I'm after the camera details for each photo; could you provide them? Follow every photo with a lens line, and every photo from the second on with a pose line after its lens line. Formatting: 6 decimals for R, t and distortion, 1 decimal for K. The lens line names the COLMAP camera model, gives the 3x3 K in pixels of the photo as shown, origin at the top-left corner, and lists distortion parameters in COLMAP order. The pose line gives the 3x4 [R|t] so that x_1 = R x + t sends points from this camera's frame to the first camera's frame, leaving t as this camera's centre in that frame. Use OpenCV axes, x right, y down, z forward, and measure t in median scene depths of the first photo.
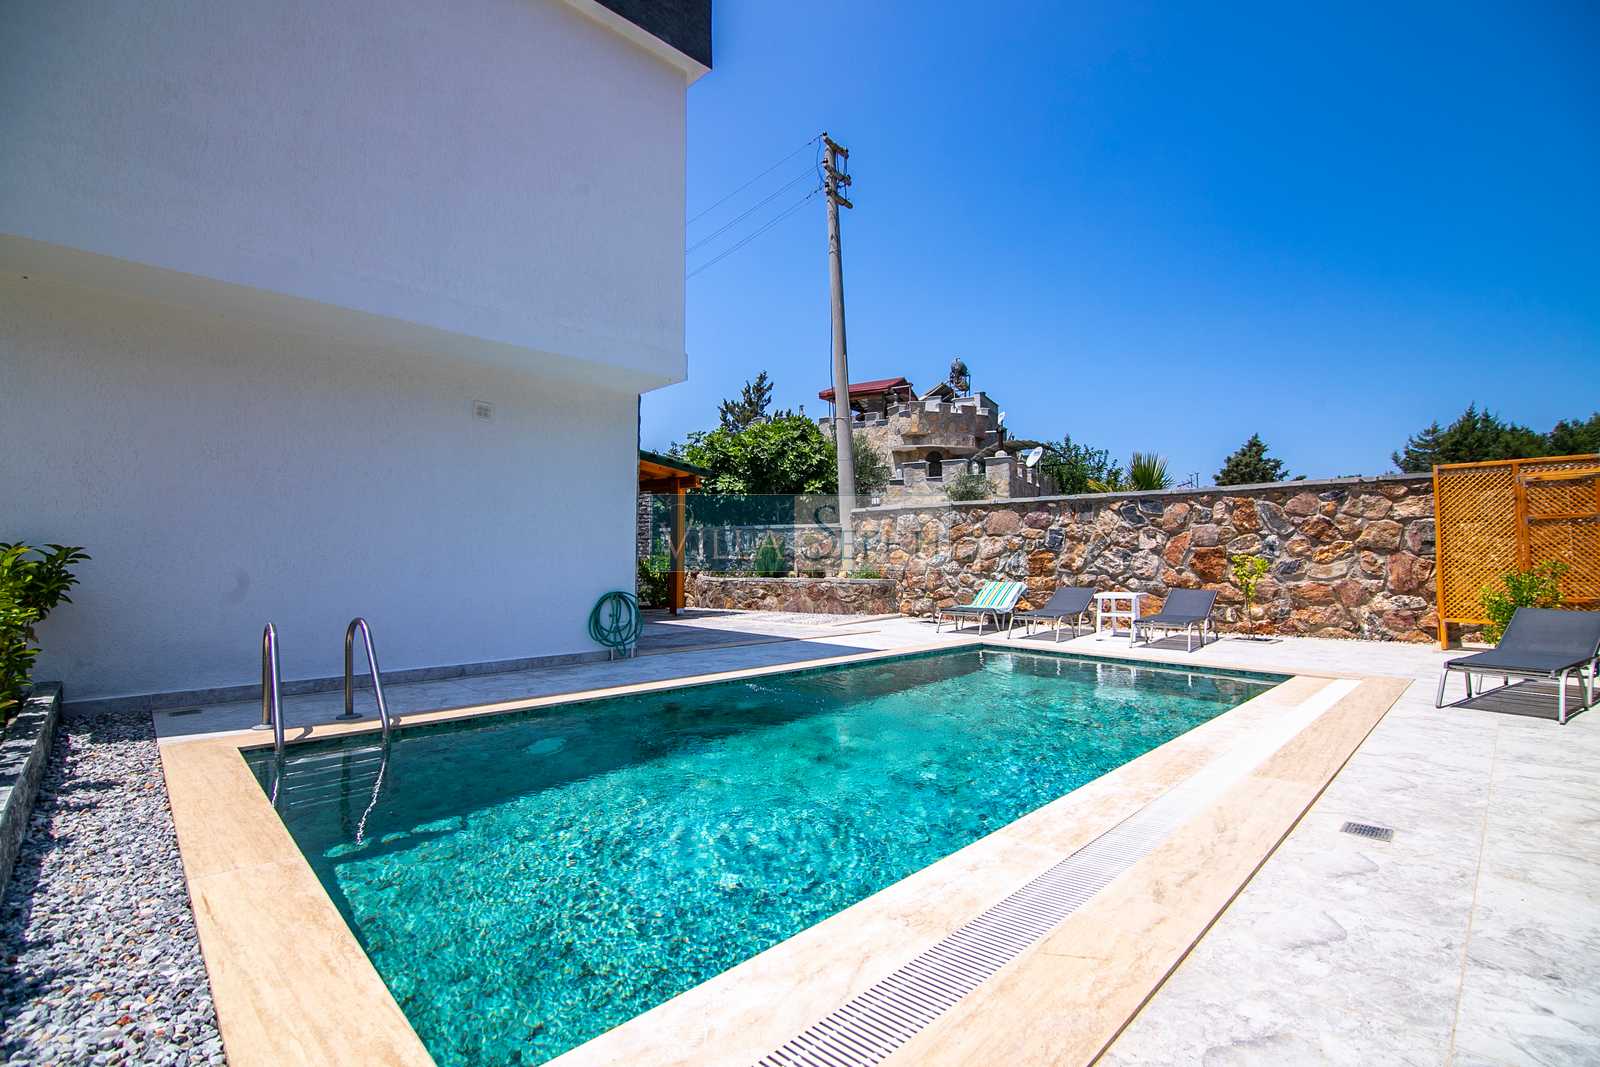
lens RADIAL K [[707.9, 0, 801.9], [0, 707.9, 537.3], [0, 0, 1]] dist [-0.005125, -0.009965]
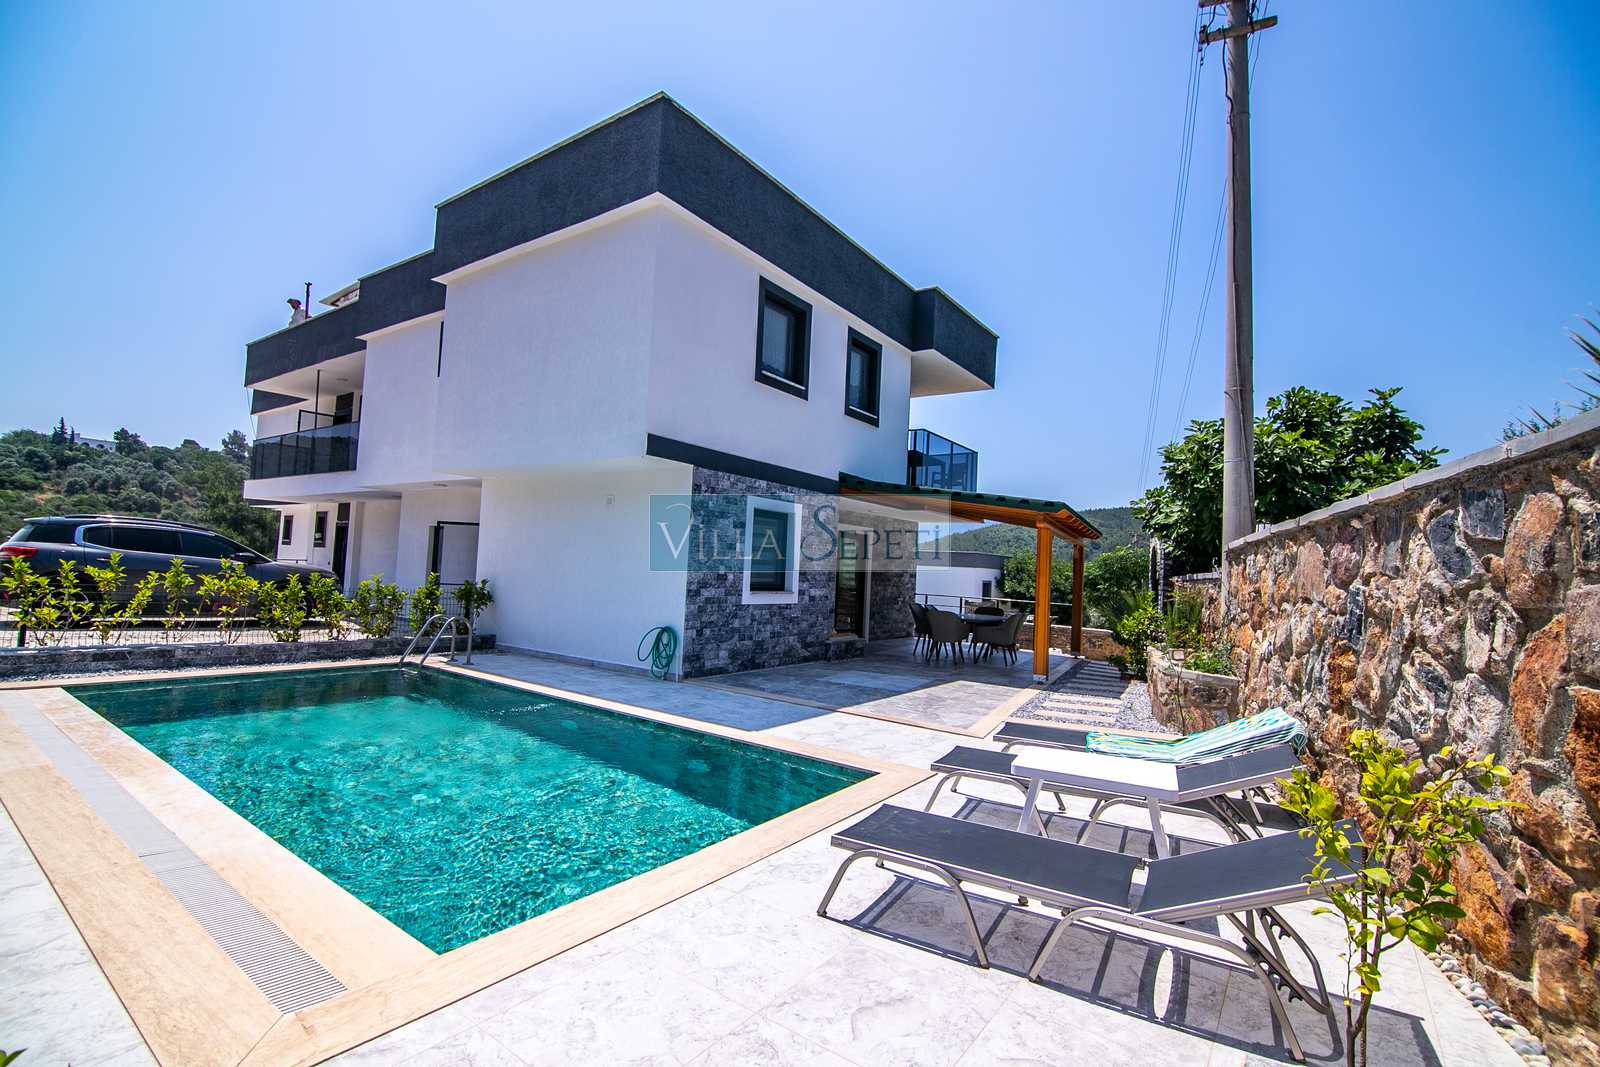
lens RADIAL K [[707.9, 0, 805.6], [0, 707.9, 531.9], [0, 0, 1]] dist [-0.005125, -0.009965]
pose [[0.173161, -0.050901, -0.983577, 0.667080], [-0.017370, 0.998350, -0.054724, -0.016882], [0.984740, 0.026561, 0.171991, 0.658881]]
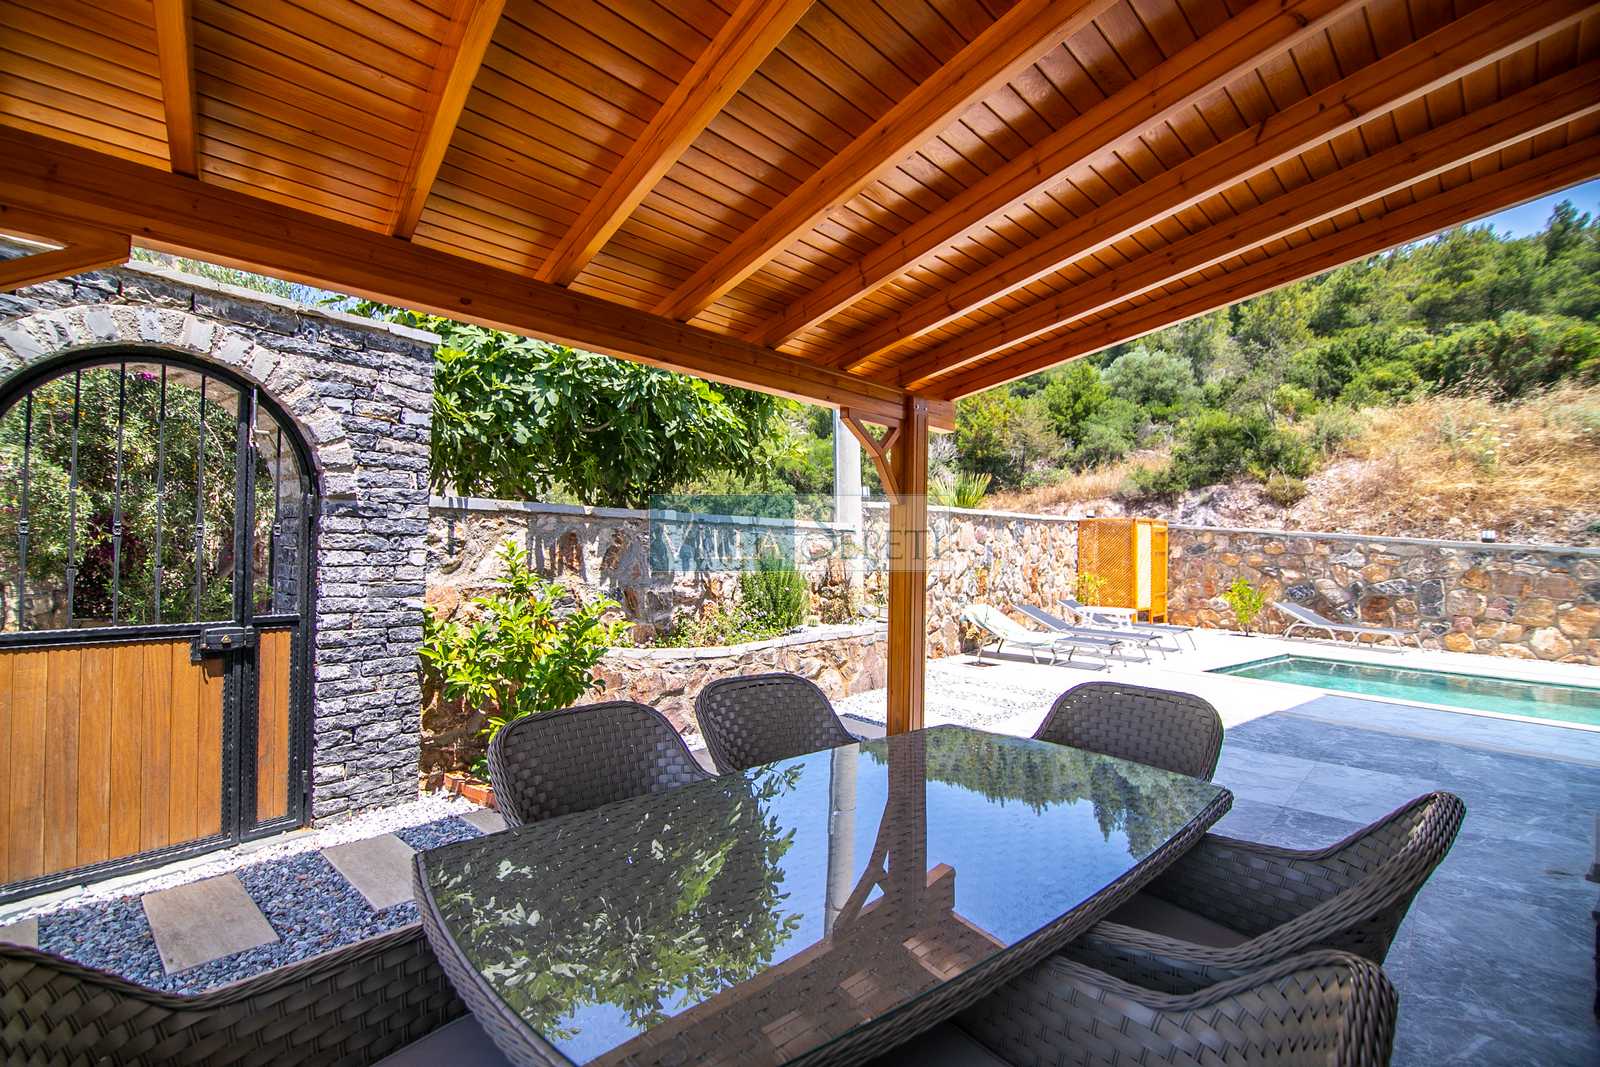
lens RADIAL K [[707.9, 0, 806.8], [0, 707.9, 528.0], [0, 0, 1]] dist [-0.005125, -0.009965]
pose [[0.108610, 0.025671, 0.993753, -0.622100], [-0.050518, 0.998517, -0.020273, -0.003015], [-0.992800, -0.048000, 0.109746, 1.141596]]
